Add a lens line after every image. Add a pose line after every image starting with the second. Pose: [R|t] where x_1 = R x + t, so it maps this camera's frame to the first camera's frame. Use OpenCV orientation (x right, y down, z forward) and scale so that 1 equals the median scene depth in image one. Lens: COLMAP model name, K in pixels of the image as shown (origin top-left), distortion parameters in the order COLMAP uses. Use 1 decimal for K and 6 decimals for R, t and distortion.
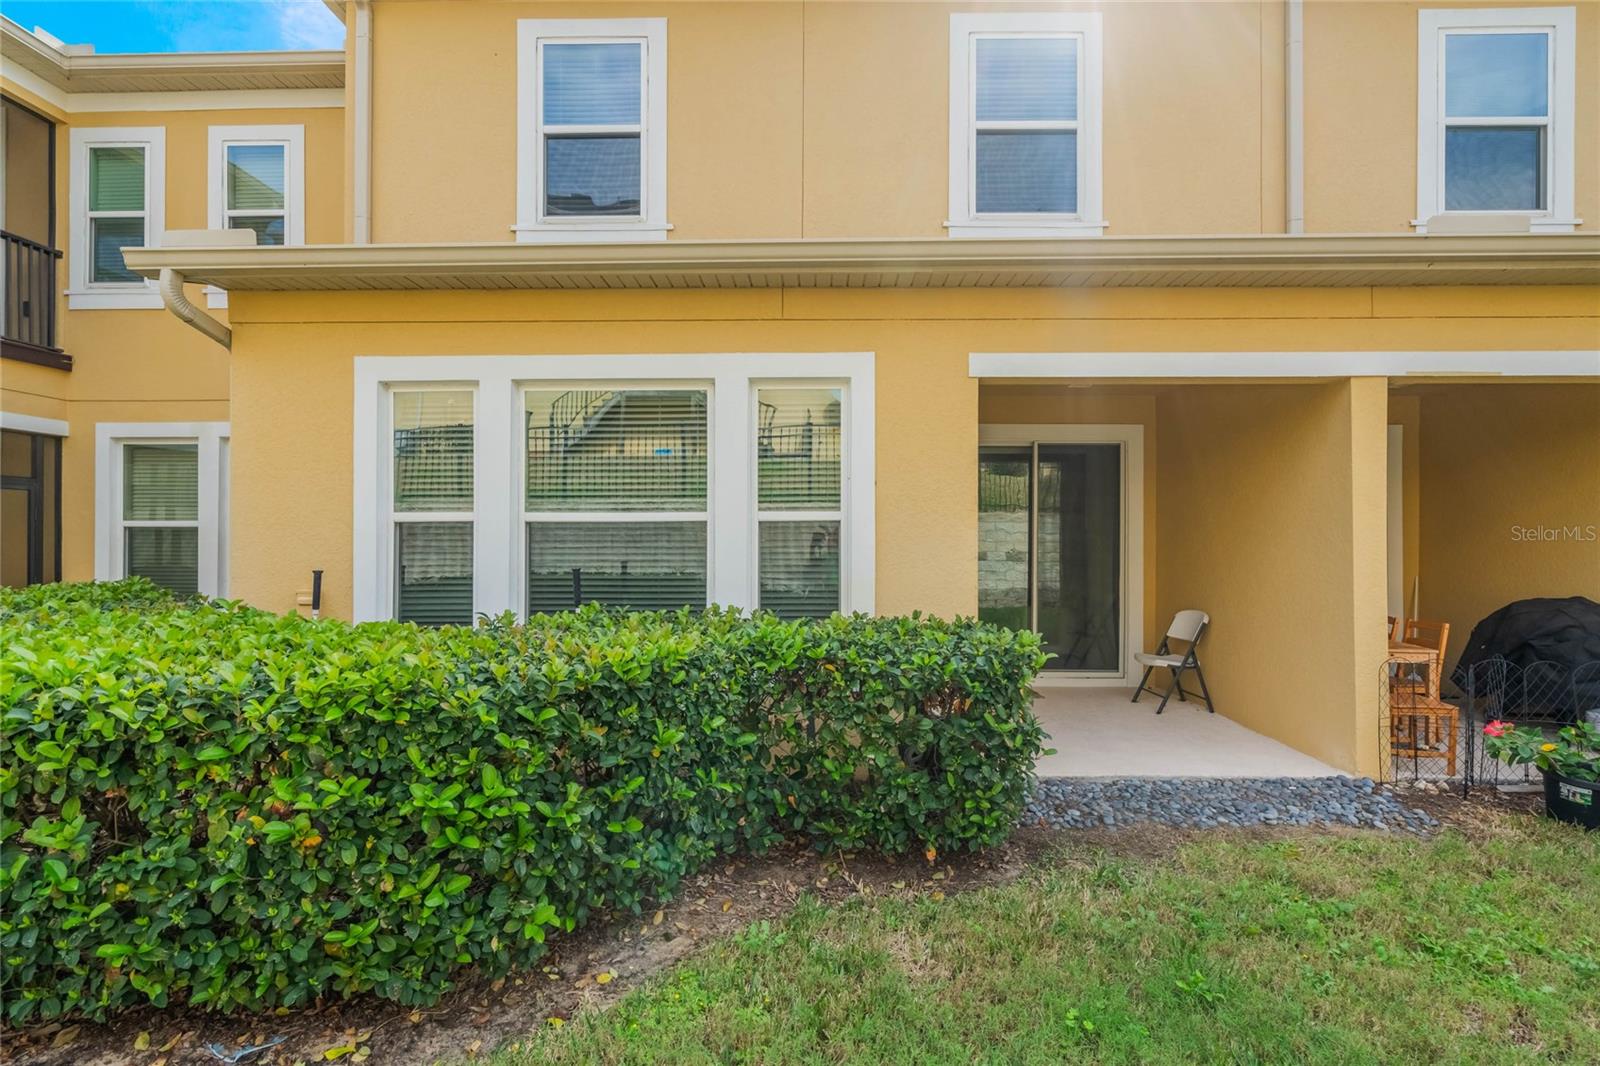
lens RADIAL K [[714.0, 0, 803.7], [0, 714.0, 552.4], [0, 0, 1]] dist [0.003793, -0.000749]
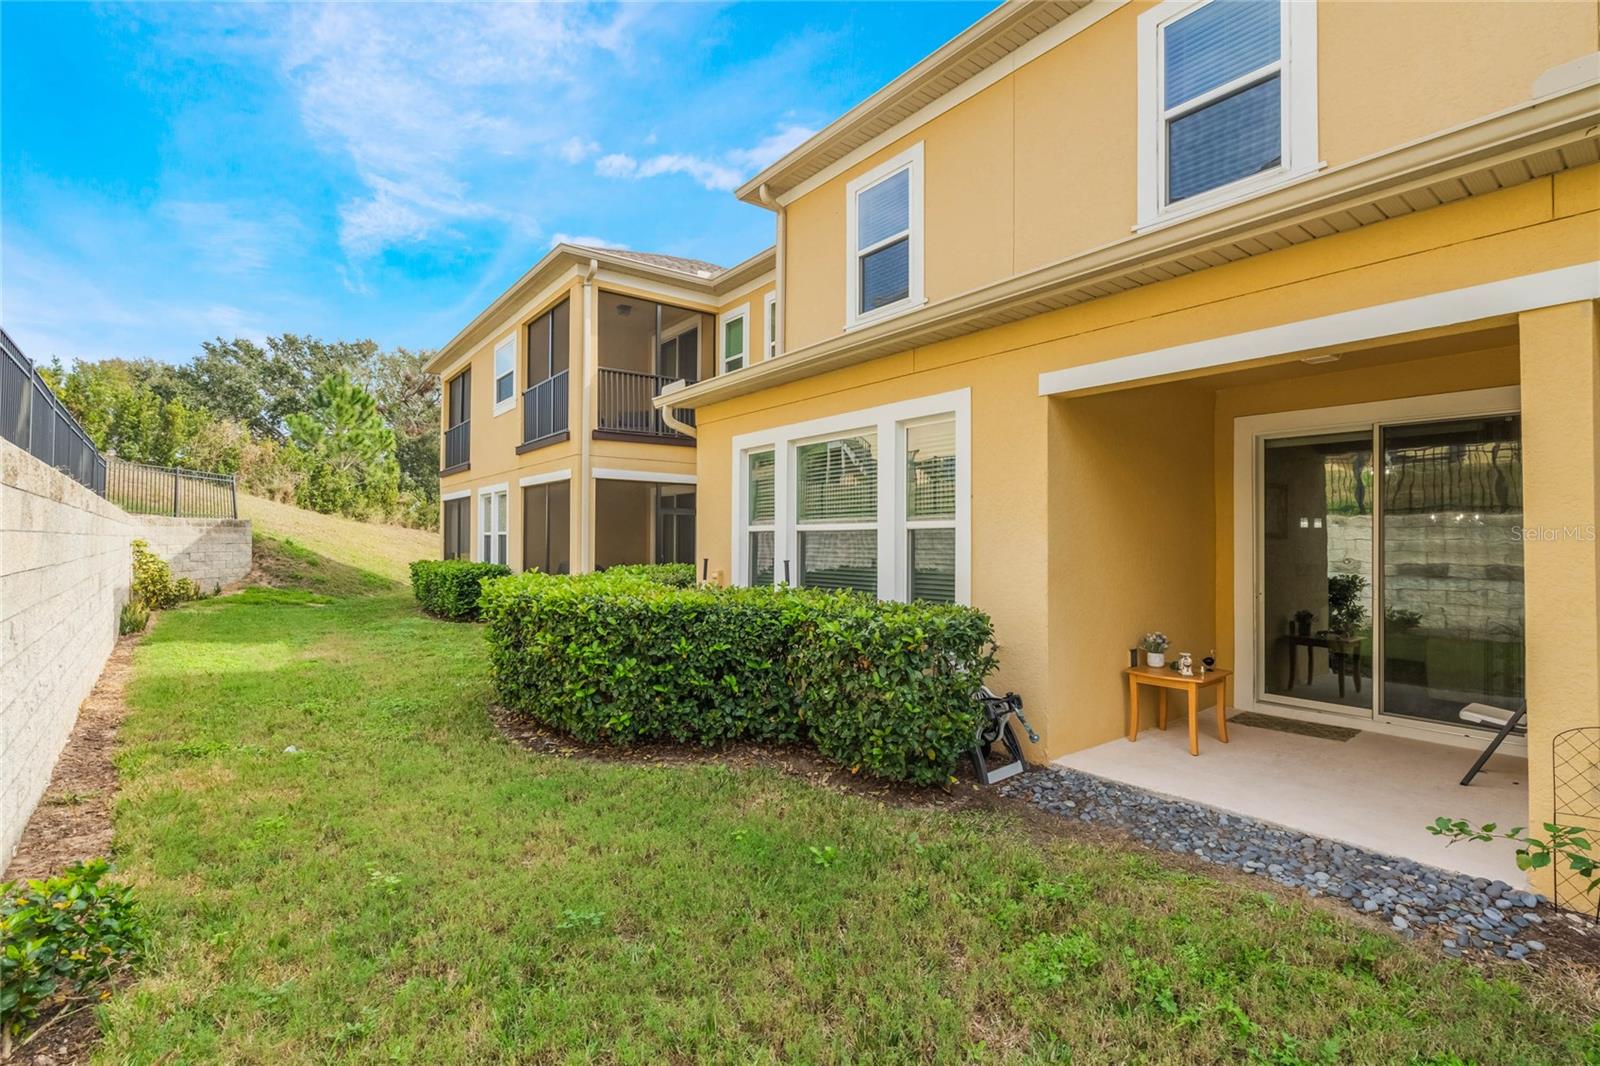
lens RADIAL K [[738.3, 0, 799.9], [0, 738.3, 525.9], [0, 0, 1]] dist [0.001163, 0.000225]
pose [[0.623552, -0.015411, -0.781630, 0.869128], [-0.010147, 0.999562, -0.027802, -0.008813], [0.781716, 0.025267, 0.623123, 0.004377]]
